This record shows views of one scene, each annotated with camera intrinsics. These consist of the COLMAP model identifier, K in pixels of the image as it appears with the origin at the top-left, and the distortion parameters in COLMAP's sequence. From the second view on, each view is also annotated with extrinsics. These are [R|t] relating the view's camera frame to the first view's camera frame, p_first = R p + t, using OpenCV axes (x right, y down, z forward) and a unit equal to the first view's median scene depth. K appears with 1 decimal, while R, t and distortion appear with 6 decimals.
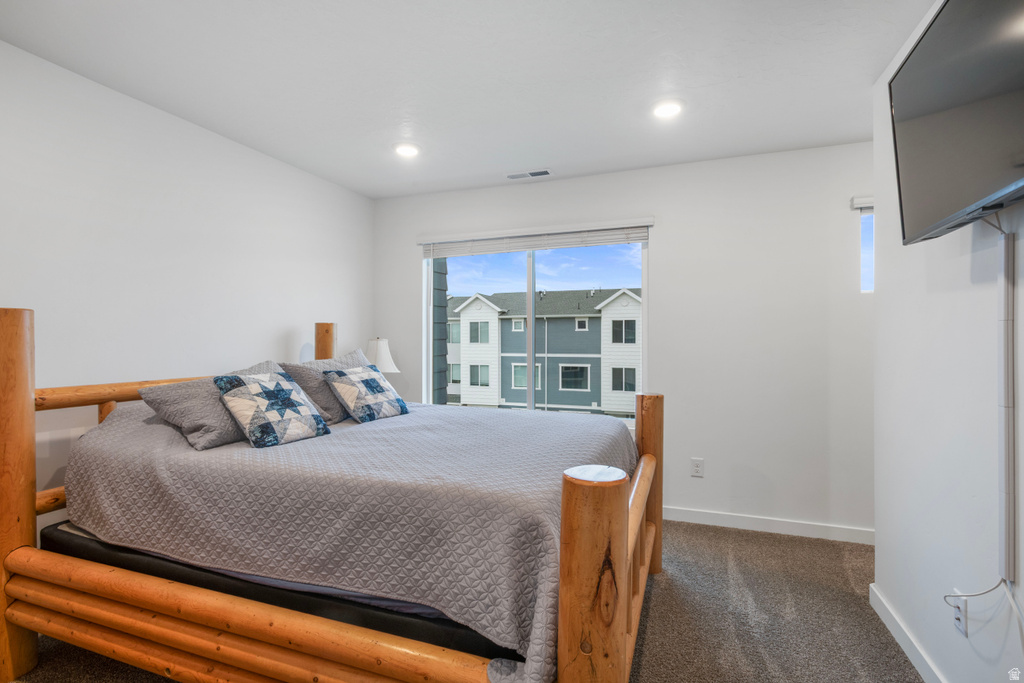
lens RADIAL K [[480.5, 0, 513.0], [0, 480.5, 341.5], [0, 0, 1]] dist [0.000836, 0.003821]
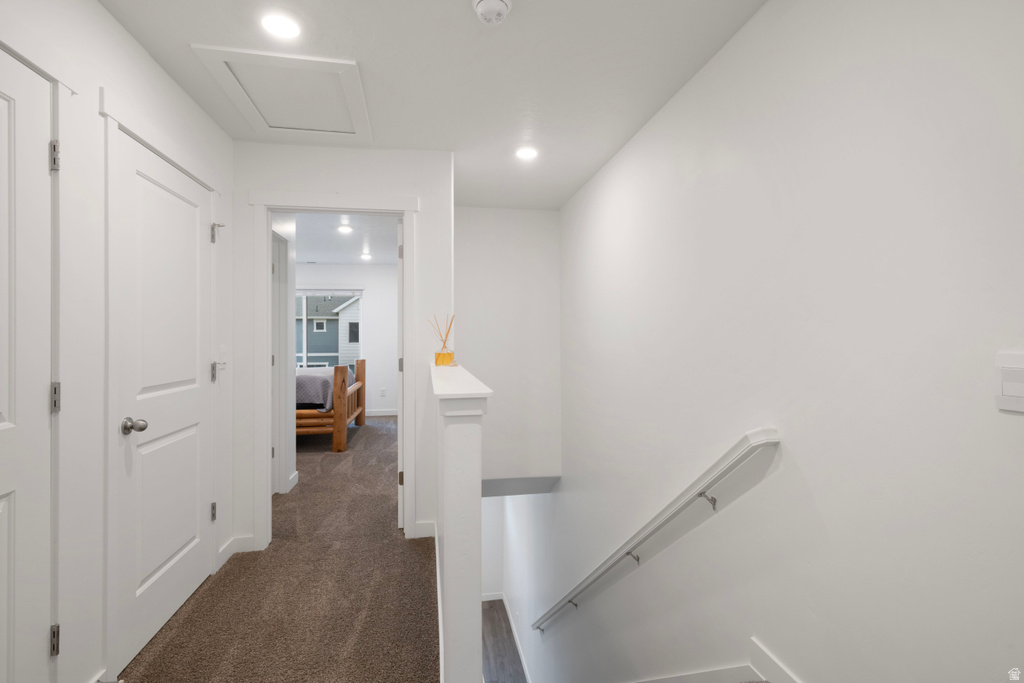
lens RADIAL K [[480.5, 0, 514.2], [0, 480.5, 340.3], [0, 0, 1]] dist [0.000836, 0.003821]
pose [[0.861420, -0.002580, 0.507887, -0.040822], [0.004564, 0.999986, -0.002661, 0.001762], [-0.507873, 0.004610, 0.861419, -0.211074]]
